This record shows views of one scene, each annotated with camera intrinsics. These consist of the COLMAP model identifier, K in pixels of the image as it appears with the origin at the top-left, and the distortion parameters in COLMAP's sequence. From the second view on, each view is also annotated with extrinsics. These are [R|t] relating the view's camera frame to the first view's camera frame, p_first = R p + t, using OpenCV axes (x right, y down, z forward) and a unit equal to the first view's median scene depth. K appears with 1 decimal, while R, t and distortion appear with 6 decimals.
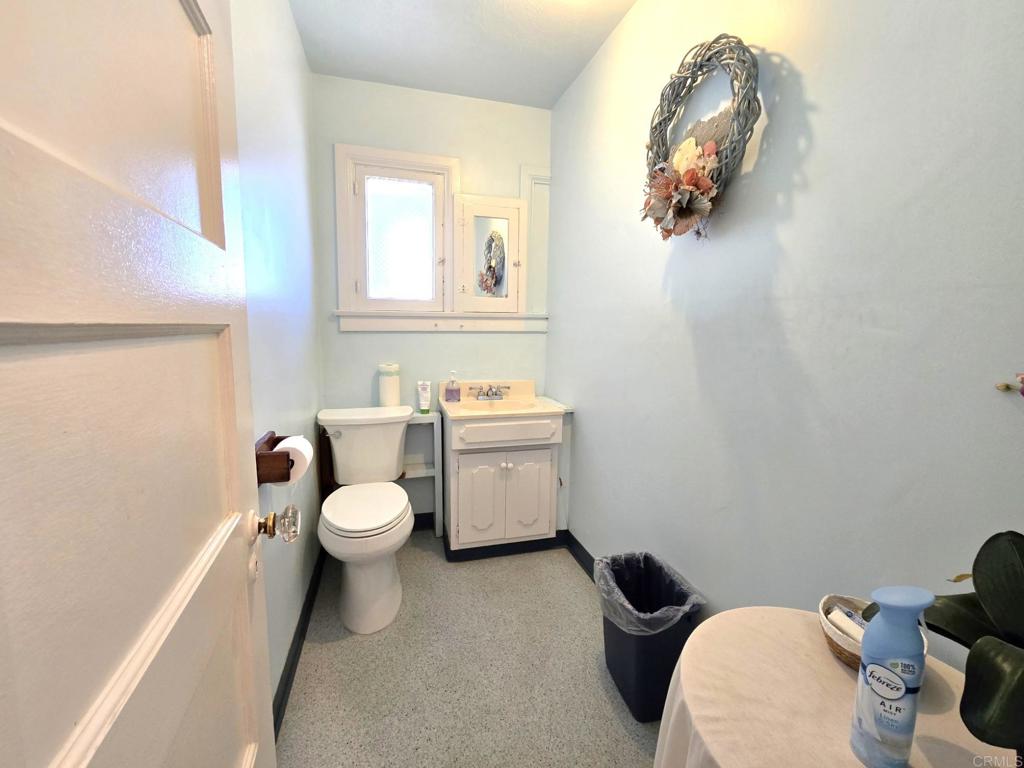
lens RADIAL K [[420.7, 0, 509.3], [0, 420.7, 370.2], [0, 0, 1]] dist [-0.005059, 0.000048]
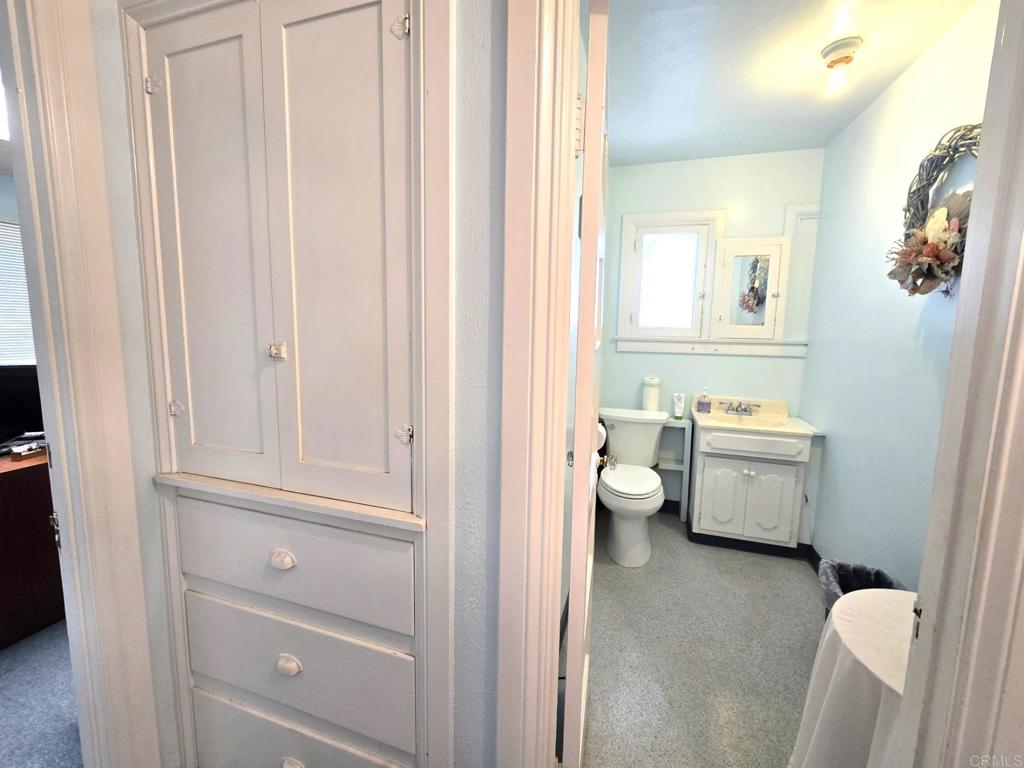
lens RADIAL K [[420.7, 0, 509.3], [0, 420.7, 370.2], [0, 0, 1]] dist [-0.005059, 0.000048]
pose [[0.833822, 0.064146, -0.548295, 0.057179], [-0.064673, 0.997737, 0.018376, -0.034584], [0.548233, 0.020138, 0.836083, -0.330673]]
